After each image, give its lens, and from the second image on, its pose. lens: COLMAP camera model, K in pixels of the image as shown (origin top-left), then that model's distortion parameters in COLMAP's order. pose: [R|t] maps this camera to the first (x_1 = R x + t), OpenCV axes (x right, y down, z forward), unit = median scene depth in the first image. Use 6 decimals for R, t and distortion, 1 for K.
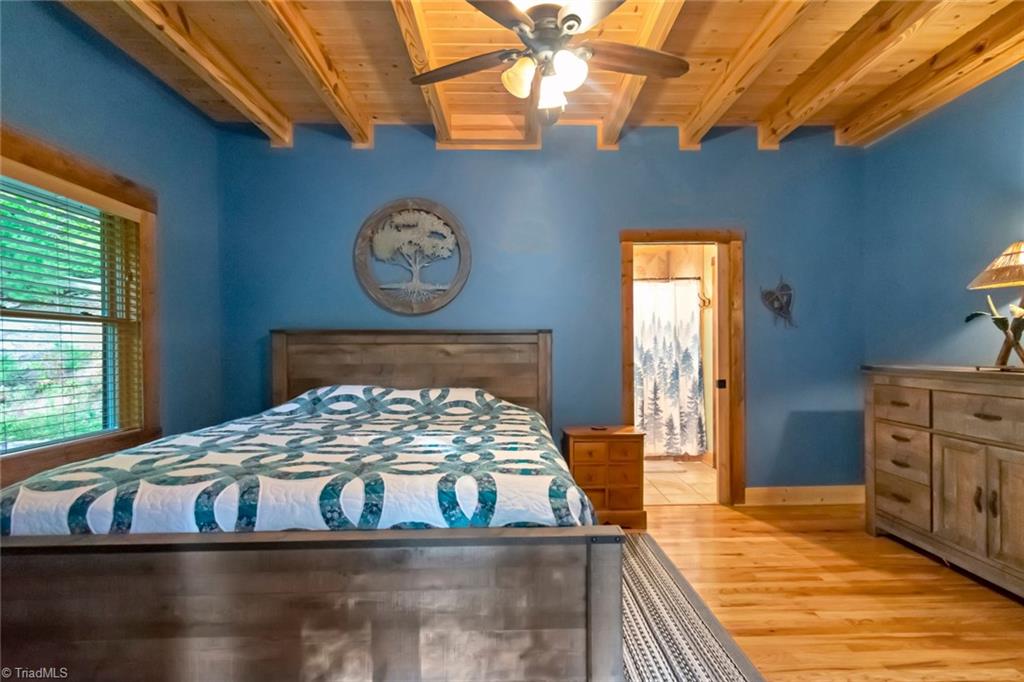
lens RADIAL K [[470.6, 0, 518.9], [0, 470.6, 349.0], [0, 0, 1]] dist [0.001909, -0.000893]
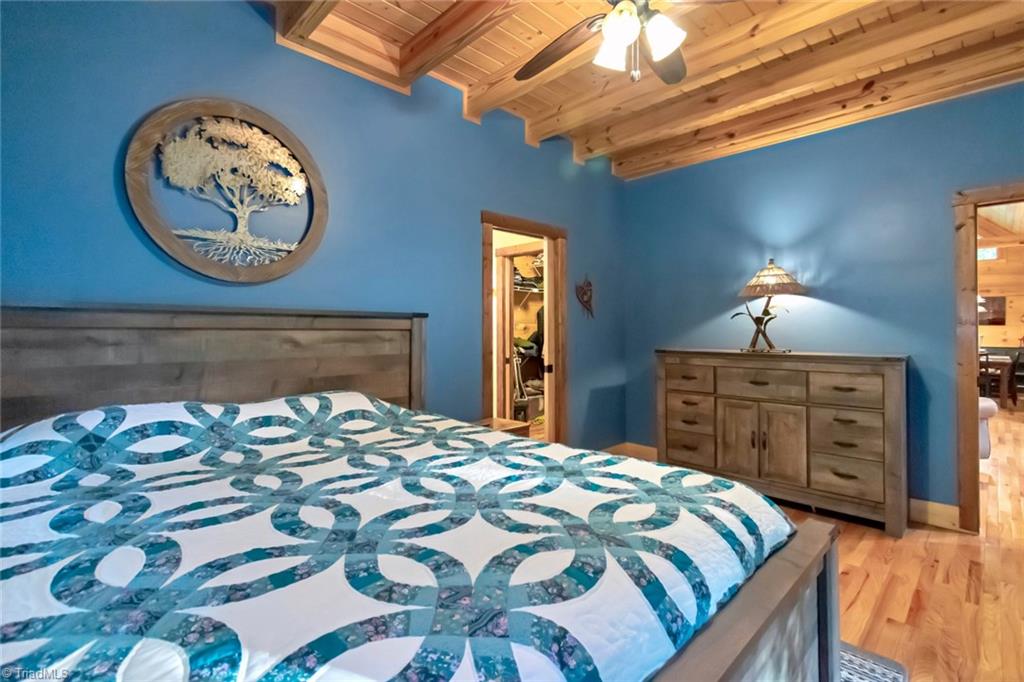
lens RADIAL K [[470.6, 0, 512.6], [0, 470.6, 322.1], [0, 0, 1]] dist [0.001909, -0.000893]
pose [[0.734296, 0.019009, 0.678563, -0.392678], [-0.003694, 0.999705, -0.024007, -0.006850], [-0.678819, 0.015122, 0.734150, 0.284537]]
